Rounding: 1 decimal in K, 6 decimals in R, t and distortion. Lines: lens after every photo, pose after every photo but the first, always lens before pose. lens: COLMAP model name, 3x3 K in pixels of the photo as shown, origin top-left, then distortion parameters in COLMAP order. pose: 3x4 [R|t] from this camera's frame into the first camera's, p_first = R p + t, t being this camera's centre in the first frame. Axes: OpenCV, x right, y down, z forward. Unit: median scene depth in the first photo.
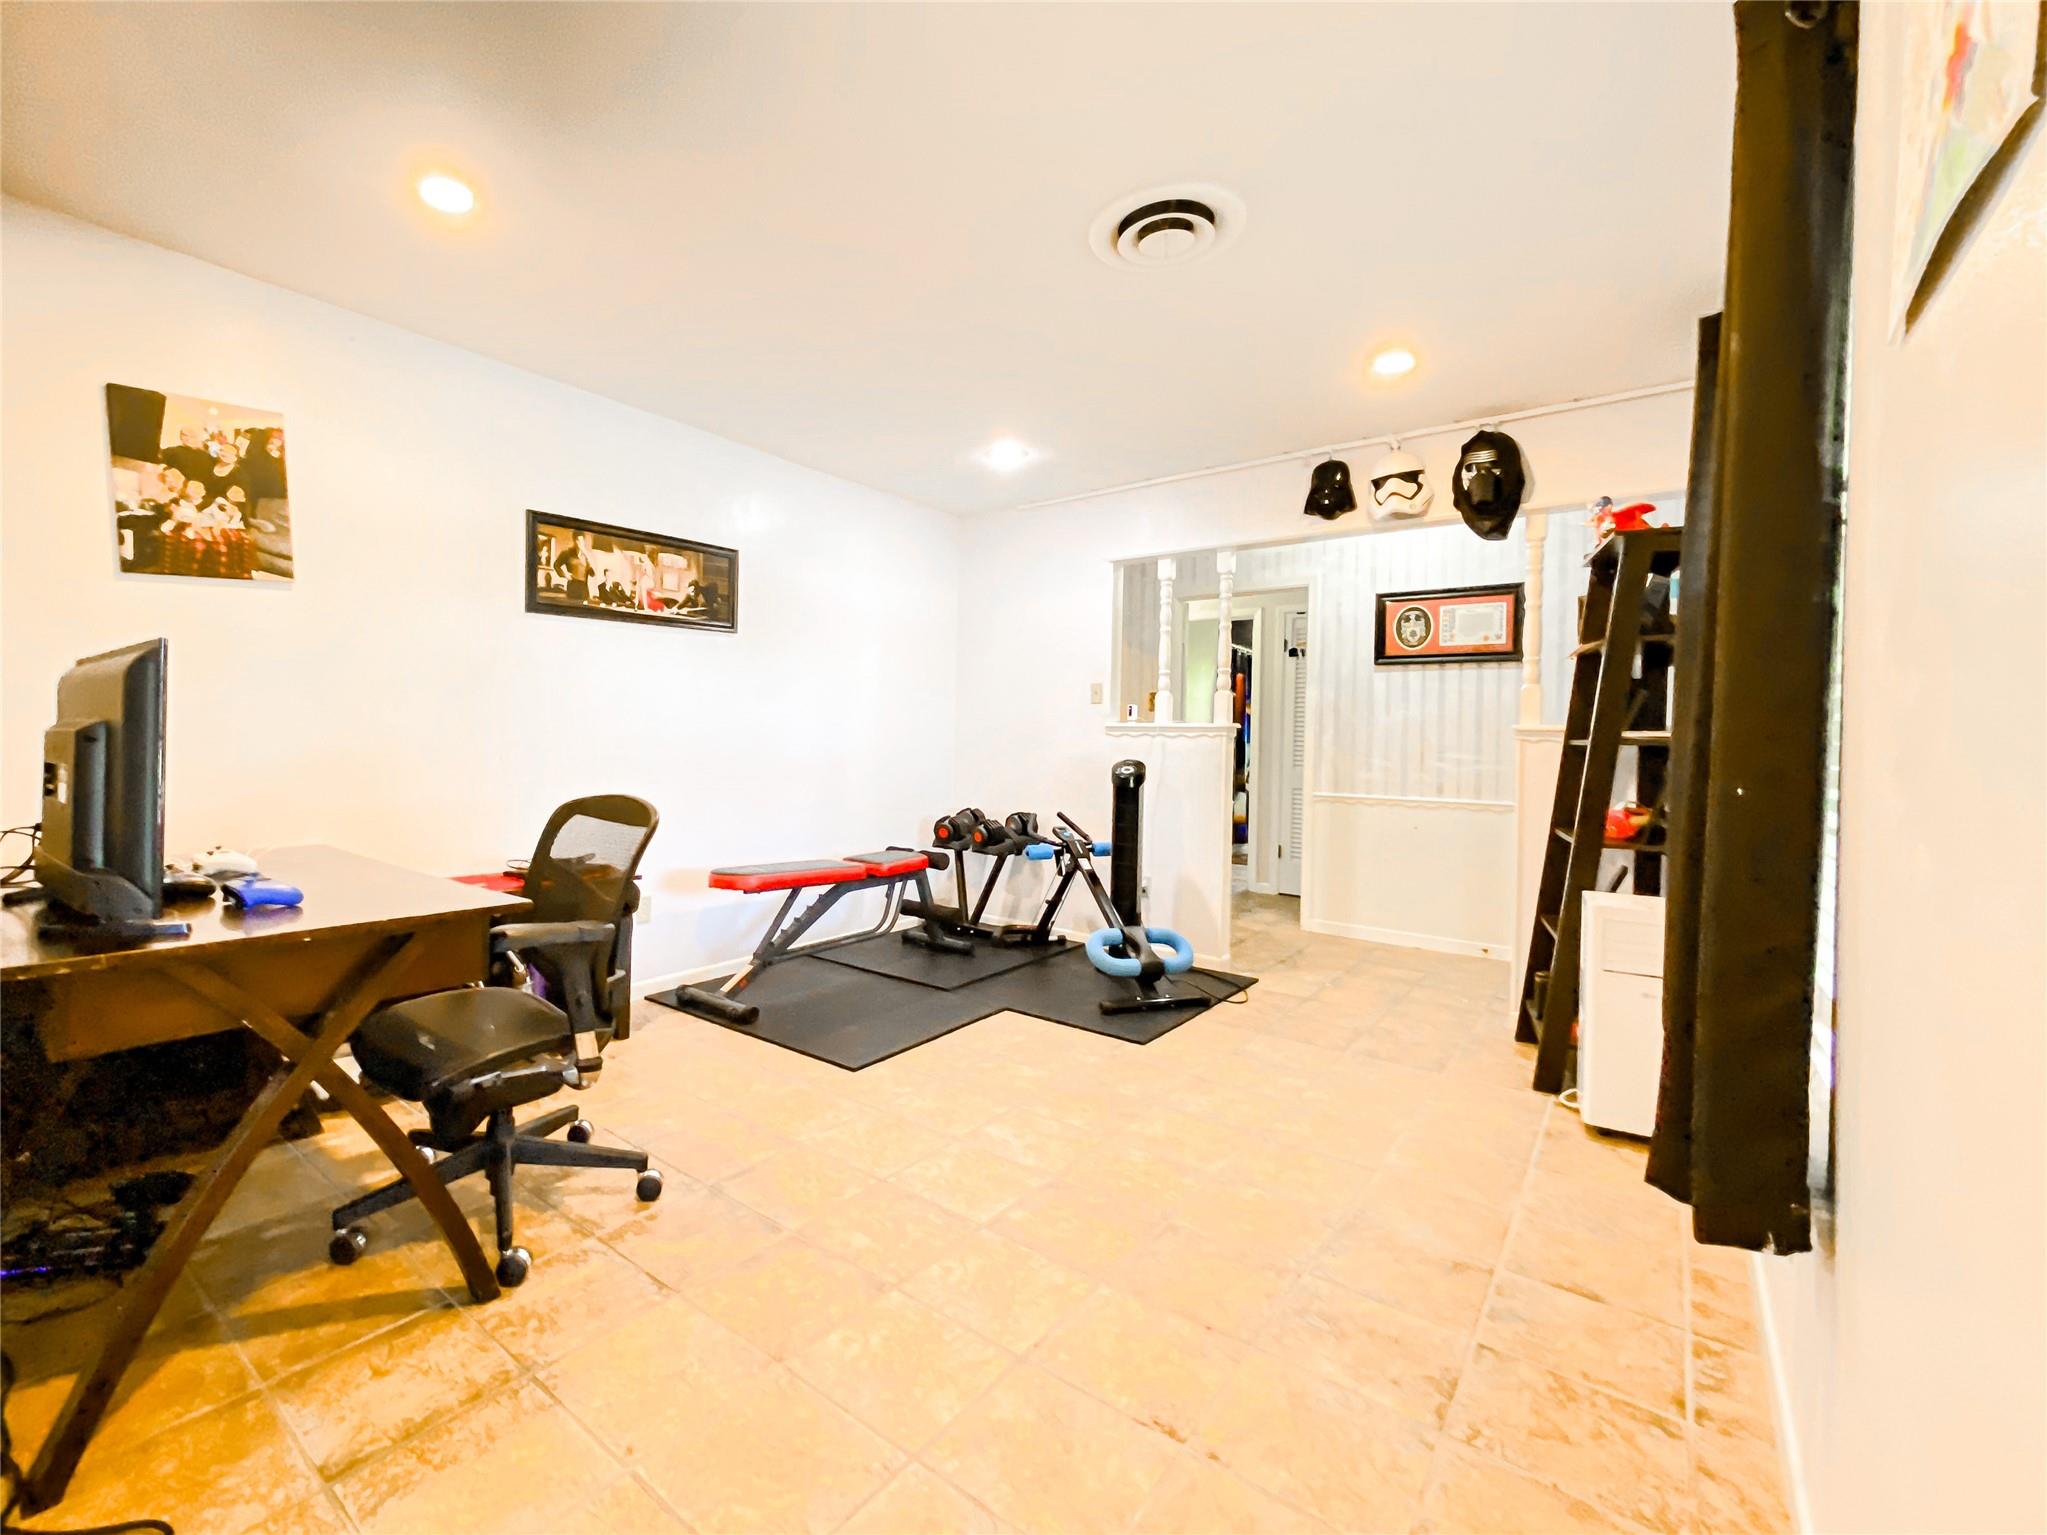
lens RADIAL K [[833.3, 0, 1035.2], [0, 833.3, 765.3], [0, 0, 1]] dist [-0.001554, -0.000314]
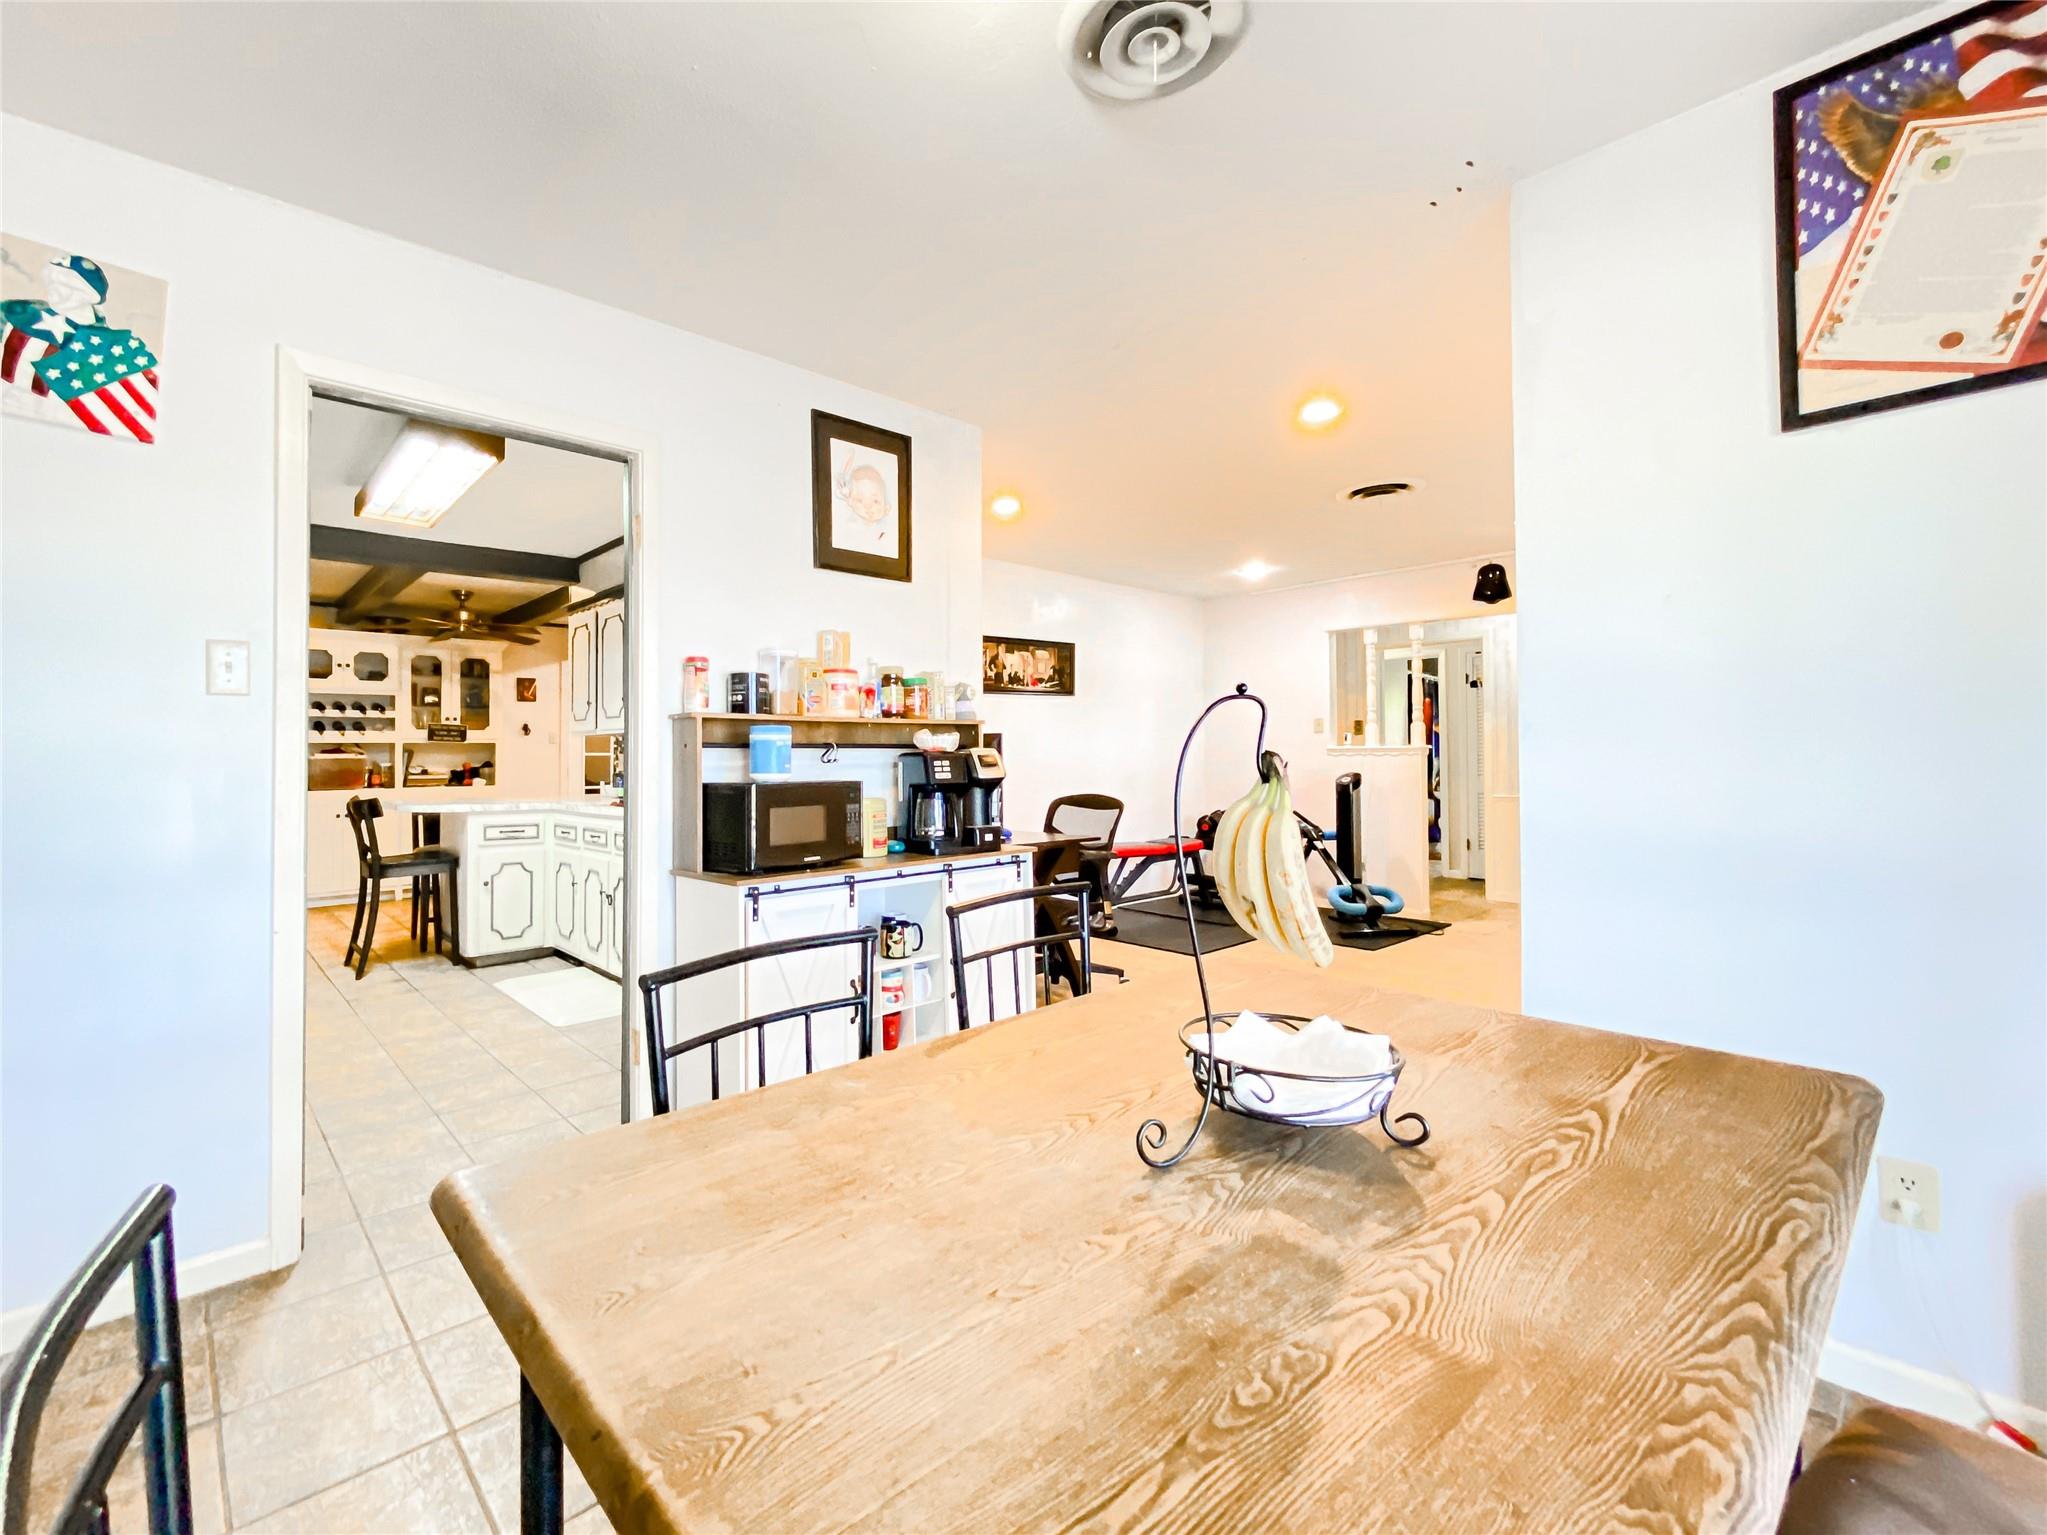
lens RADIAL K [[833.3, 0, 1002.6], [0, 833.3, 752.7], [0, 0, 1]] dist [-0.001554, -0.000314]
pose [[0.972793, -0.027226, -0.230072, -0.136392], [0.018607, 0.999044, -0.039549, 0.005591], [0.230929, 0.034192, 0.972370, -0.541991]]
